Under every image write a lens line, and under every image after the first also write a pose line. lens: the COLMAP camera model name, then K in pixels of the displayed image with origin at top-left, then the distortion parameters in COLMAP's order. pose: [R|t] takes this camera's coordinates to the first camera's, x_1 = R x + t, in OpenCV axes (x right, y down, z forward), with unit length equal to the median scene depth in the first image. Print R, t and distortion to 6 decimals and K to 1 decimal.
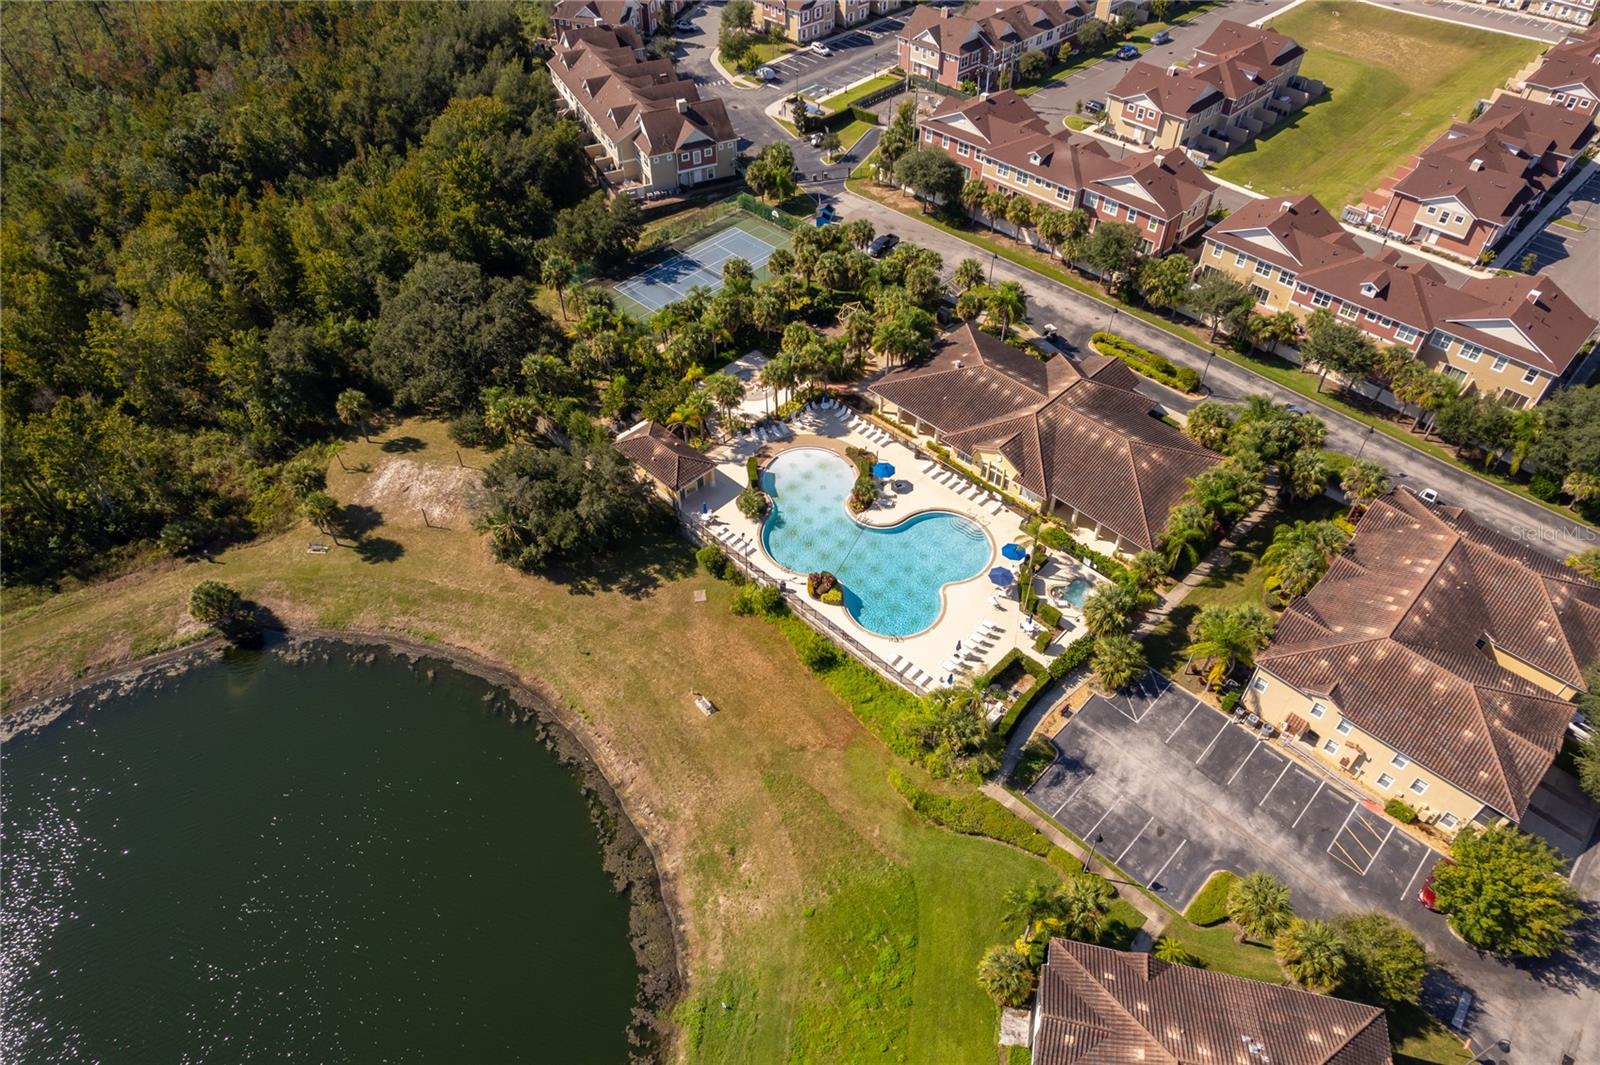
lens RADIAL K [[1019.3, 0, 800.0], [0, 1019.3, 532.5], [0, 0, 1]] dist [-0.081878, 0.079243]
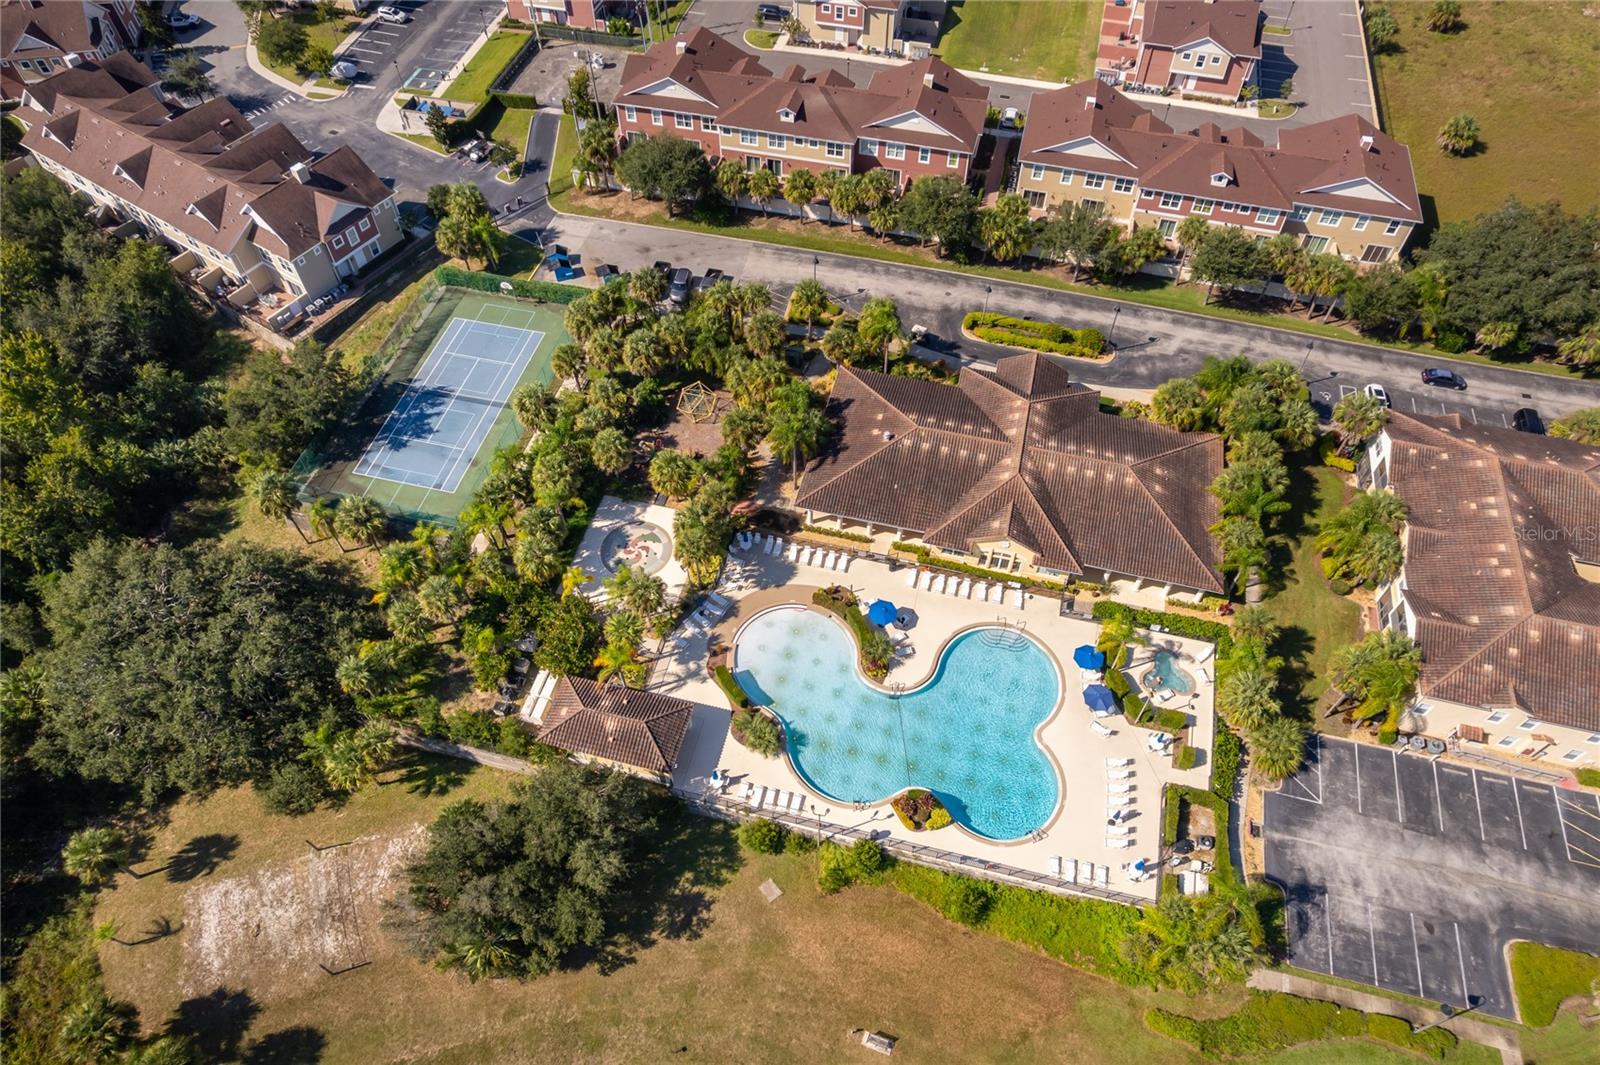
lens RADIAL K [[1019.3, 0, 800.0], [0, 1019.3, 532.5], [0, 0, 1]] dist [-0.081878, 0.079243]
pose [[0.863638, -0.402704, 0.303249, -0.150687], [0.357894, 0.913440, 0.193750, -0.237705], [-0.355023, -0.058799, 0.933006, 0.239947]]
